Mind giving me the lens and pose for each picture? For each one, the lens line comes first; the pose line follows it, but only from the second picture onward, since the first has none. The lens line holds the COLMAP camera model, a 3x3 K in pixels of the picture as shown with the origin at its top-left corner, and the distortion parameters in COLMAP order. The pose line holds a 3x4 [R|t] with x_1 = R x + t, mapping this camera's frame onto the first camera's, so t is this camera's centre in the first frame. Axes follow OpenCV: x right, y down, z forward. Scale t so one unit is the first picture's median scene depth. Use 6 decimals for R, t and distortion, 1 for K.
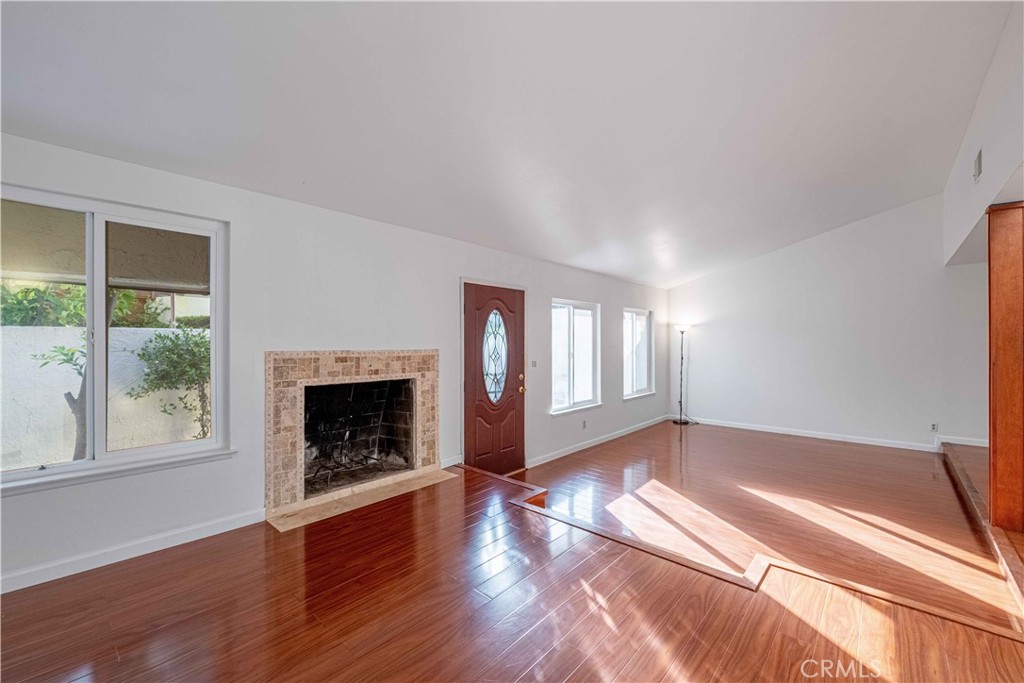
lens RADIAL K [[419.4, 0, 511.6], [0, 419.4, 339.3], [0, 0, 1]] dist [-0.003608, -0.000354]
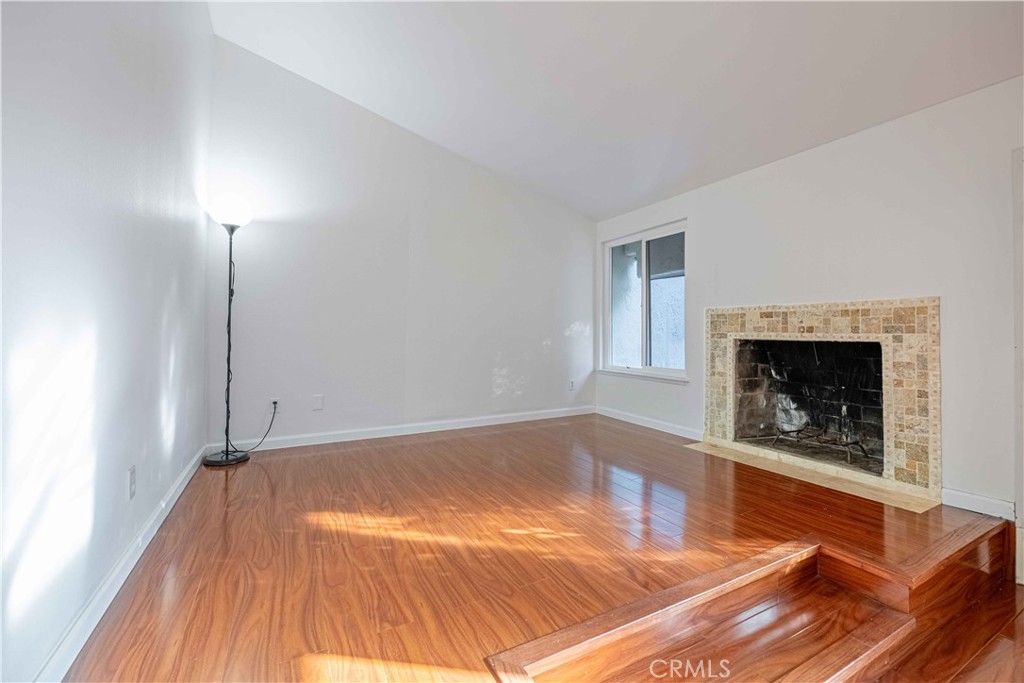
lens RADIAL K [[422.7, 0, 511.3], [0, 422.7, 328.7], [0, 0, 1]] dist [-0.000231, -0.000058]
pose [[-0.340479, -0.012515, -0.940169, 0.627674], [-0.003192, 0.999921, -0.012155, 0.082852], [0.940247, -0.001137, -0.340493, 0.685043]]
